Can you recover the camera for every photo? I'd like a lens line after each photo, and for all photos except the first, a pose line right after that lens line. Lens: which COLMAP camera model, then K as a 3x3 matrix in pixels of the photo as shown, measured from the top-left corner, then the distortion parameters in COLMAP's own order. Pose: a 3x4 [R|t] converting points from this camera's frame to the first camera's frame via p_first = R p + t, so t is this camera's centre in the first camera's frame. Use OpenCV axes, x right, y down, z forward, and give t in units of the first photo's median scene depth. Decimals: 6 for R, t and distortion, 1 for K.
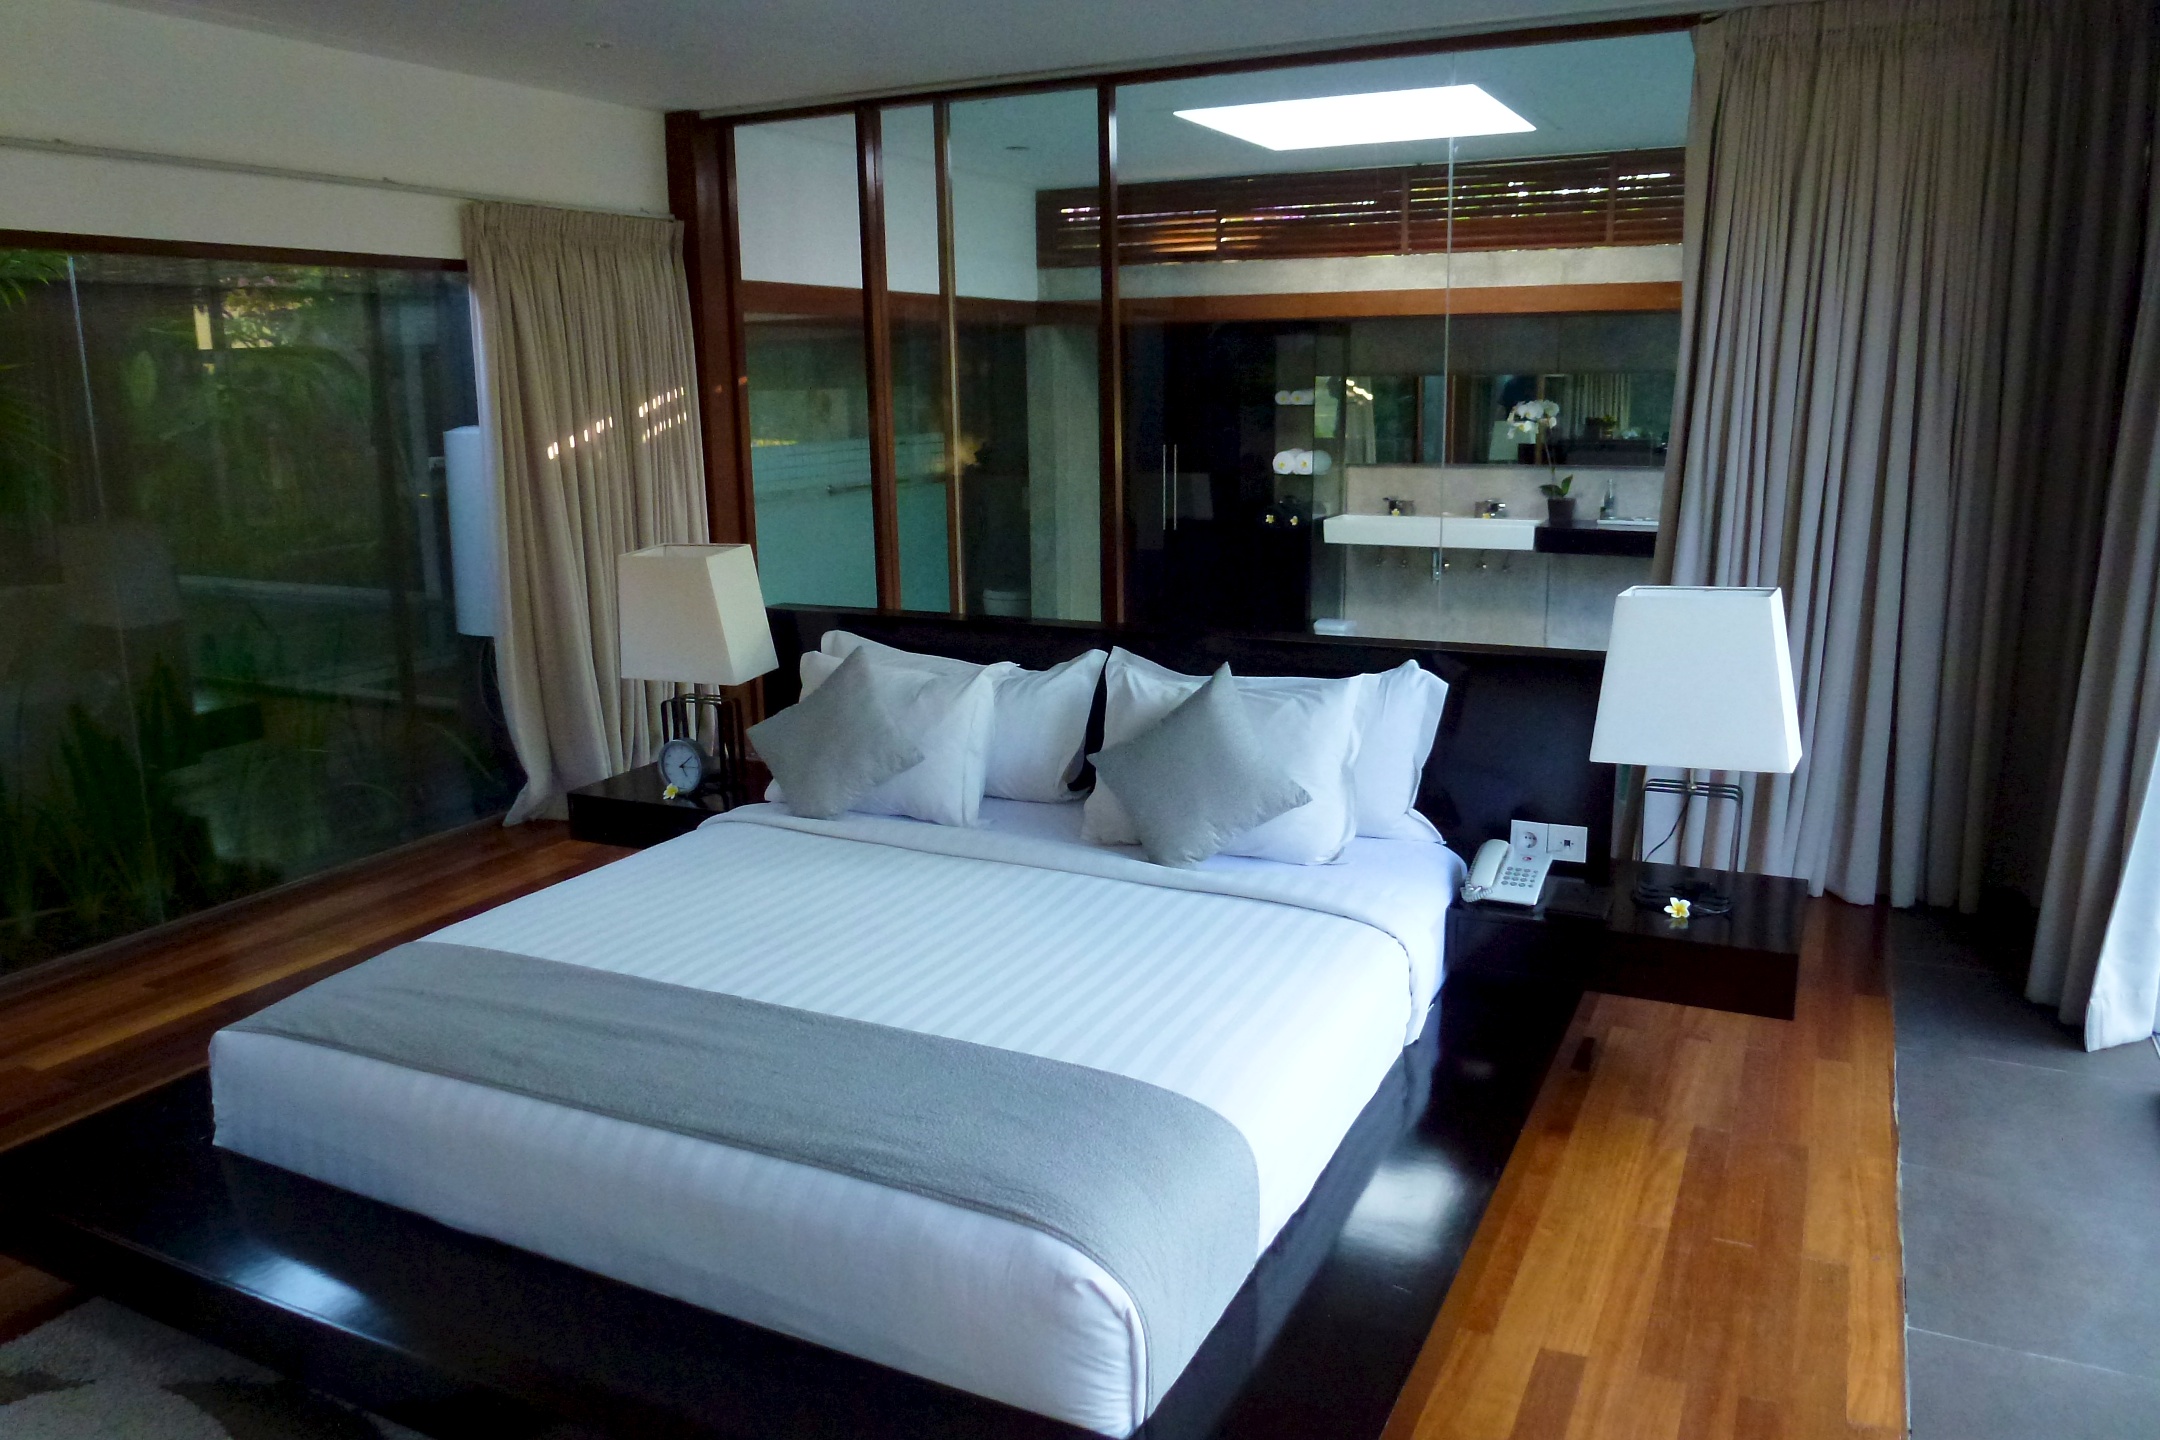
lens RADIAL K [[1552.1, 0, 1073.7], [0, 1552.1, 684.3], [0, 0, 1]] dist [-0.008282, -0.001660]
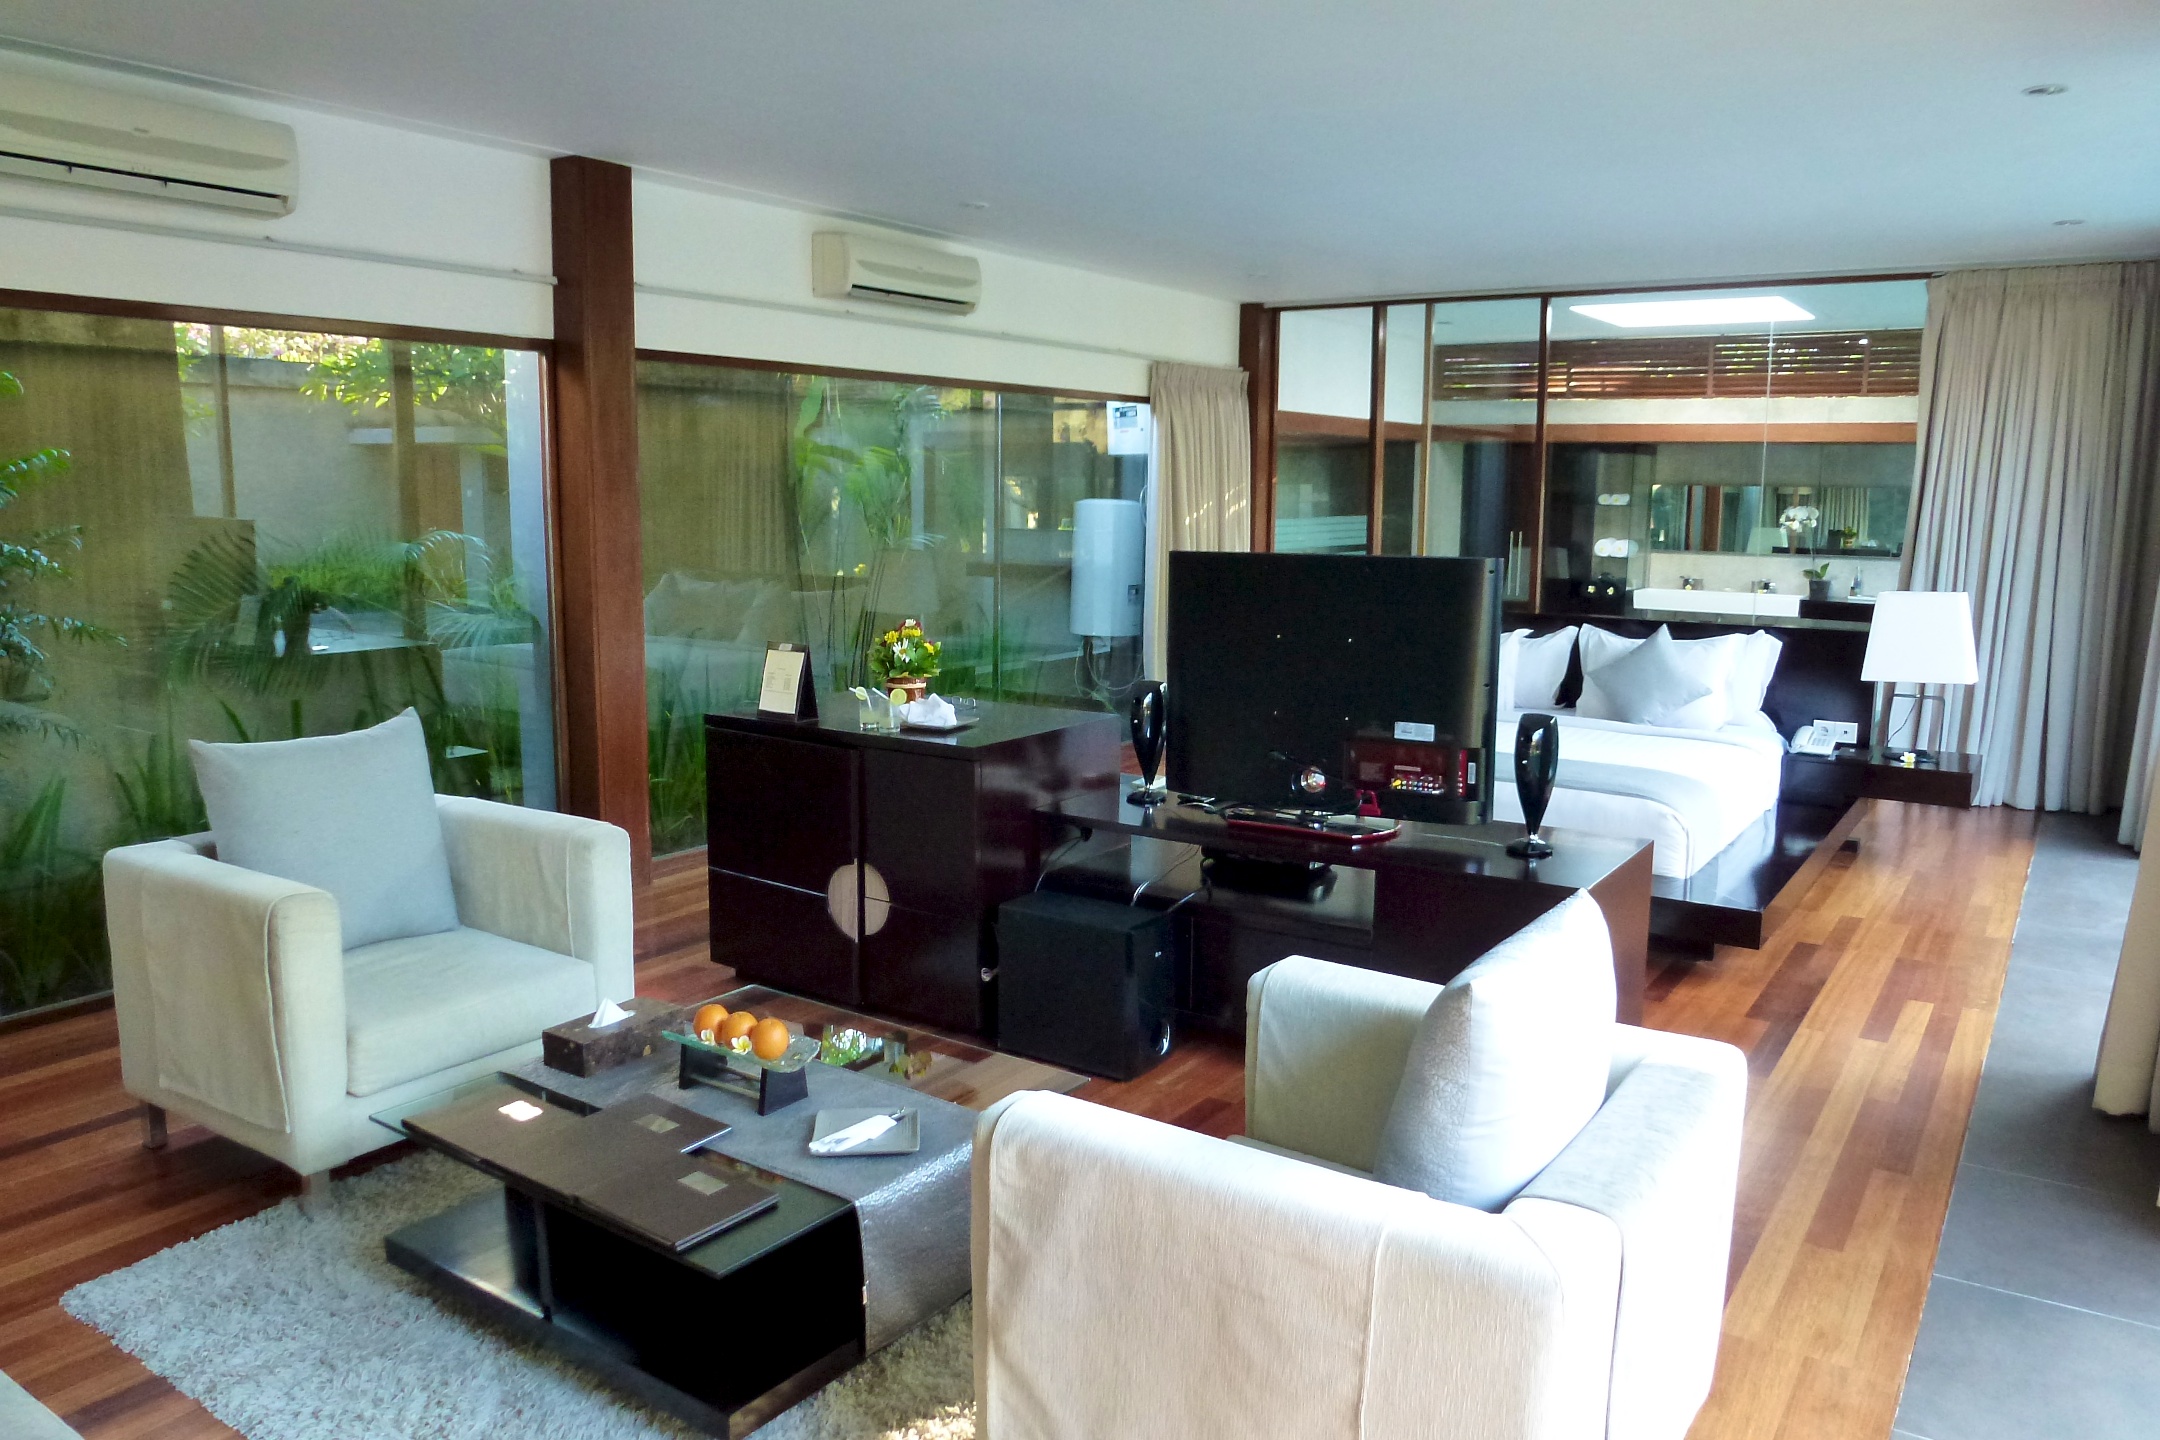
lens RADIAL K [[1646.9, 0, 1080.0], [0, 1646.9, 720.0], [0, 0, 1]] dist [-0.004234, 0.007599]
pose [[0.994697, 0.040805, -0.094412, -0.249403], [-0.045872, 0.997586, -0.052129, 0.143531], [0.092057, 0.056184, 0.994167, -0.636424]]
